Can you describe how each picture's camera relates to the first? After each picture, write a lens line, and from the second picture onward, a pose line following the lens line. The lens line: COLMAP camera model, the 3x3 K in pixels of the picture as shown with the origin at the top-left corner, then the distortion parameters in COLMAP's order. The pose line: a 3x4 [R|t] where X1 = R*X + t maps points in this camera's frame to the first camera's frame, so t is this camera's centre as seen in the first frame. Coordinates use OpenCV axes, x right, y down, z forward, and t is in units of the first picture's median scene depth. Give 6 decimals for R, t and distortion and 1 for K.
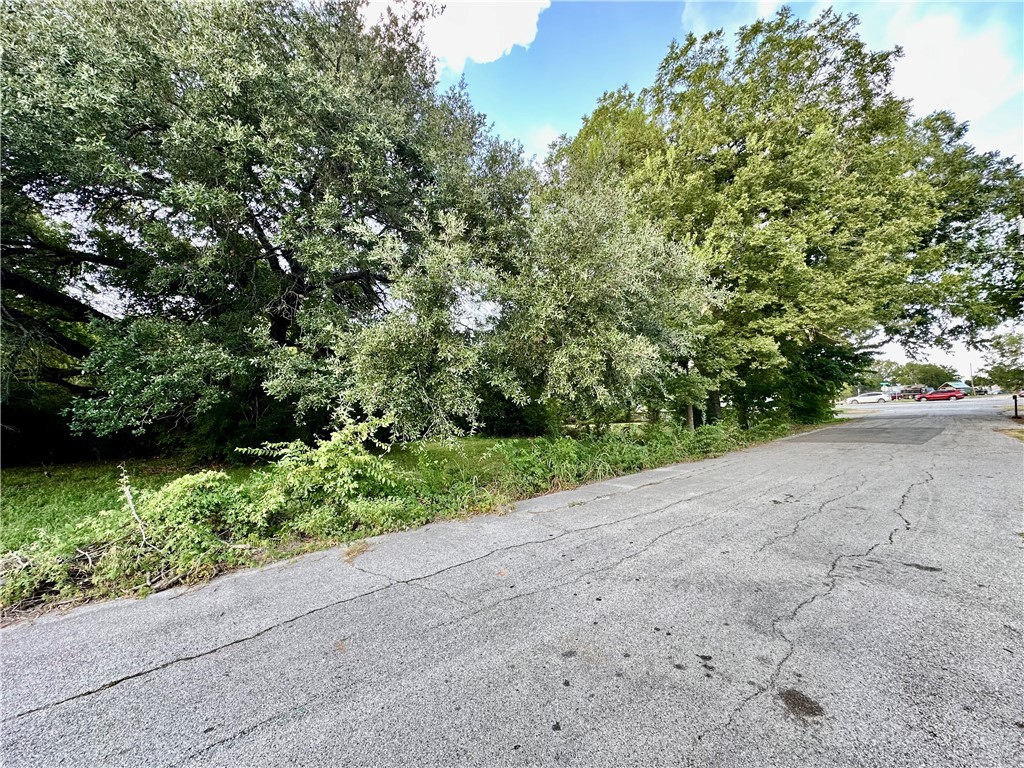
lens RADIAL K [[407.5, 0, 514.7], [0, 407.5, 384.8], [0, 0, 1]] dist [-0.002741, 0.000357]
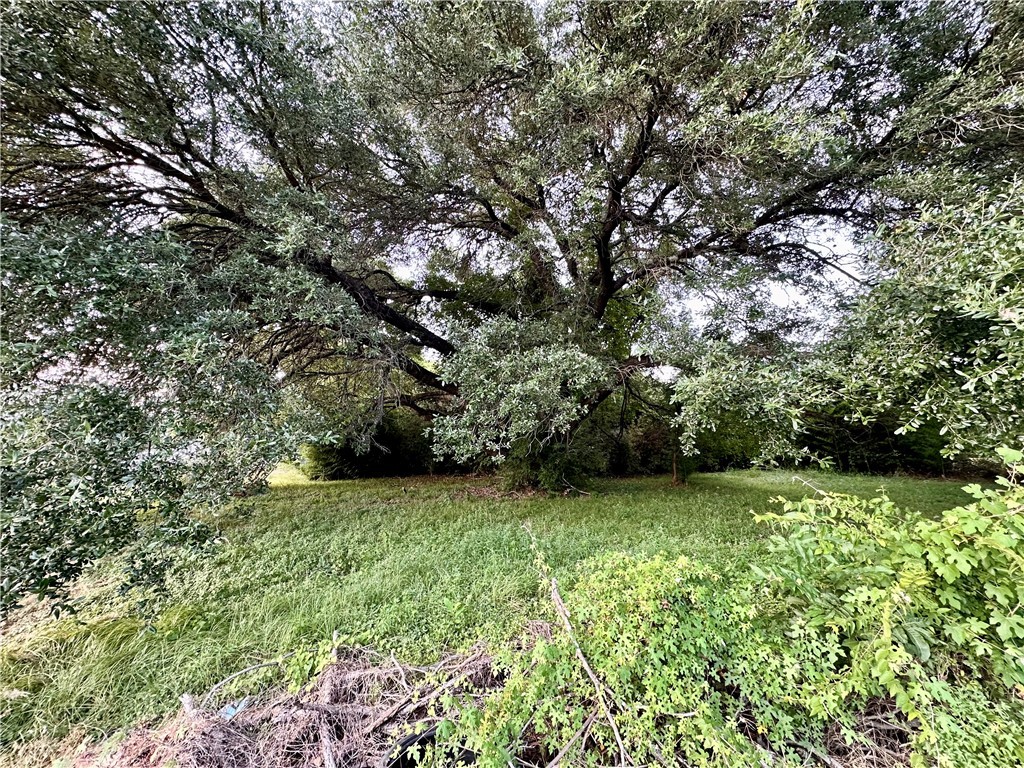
lens RADIAL K [[407.5, 0, 509.3], [0, 407.5, 383.7], [0, 0, 1]] dist [-0.002741, 0.000357]
pose [[0.833789, -0.061323, -0.548667, -0.505161], [0.029492, 0.997340, -0.066652, 0.028499], [0.551296, 0.039392, 0.833380, 0.390455]]
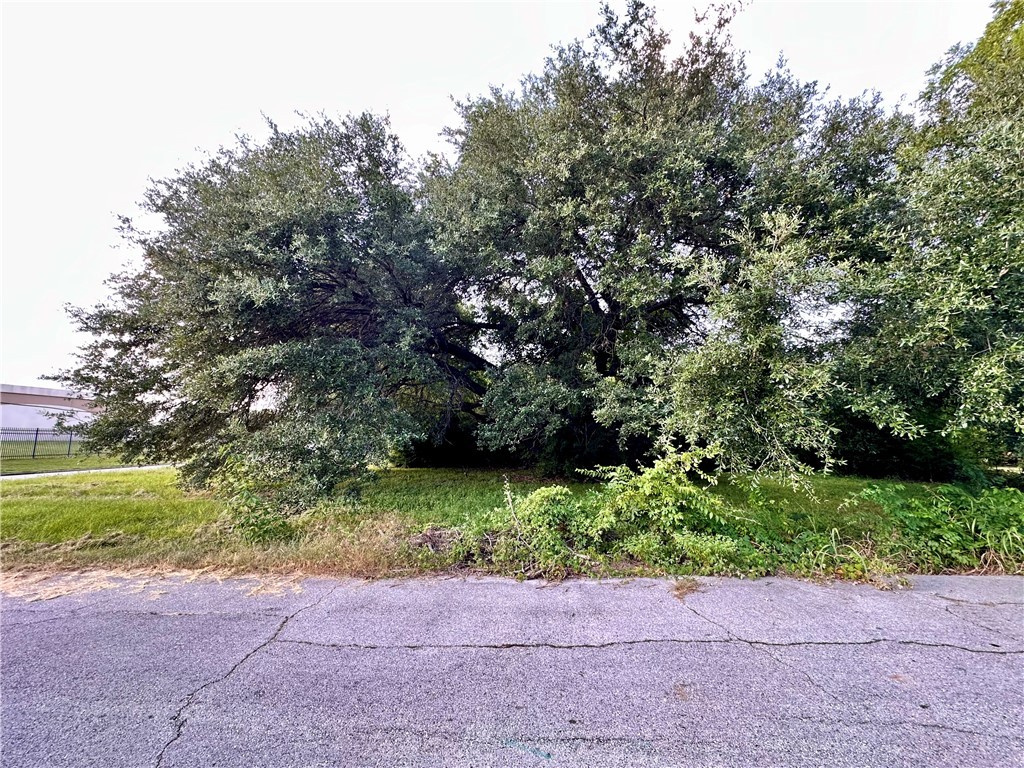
lens RADIAL K [[407.5, 0, 511.0], [0, 407.5, 384.5], [0, 0, 1]] dist [-0.002741, 0.000357]
pose [[0.739173, -0.057503, -0.671057, -0.016813], [0.017079, 0.997629, -0.066674, -0.008474], [0.673300, 0.037823, 0.738402, -0.001001]]
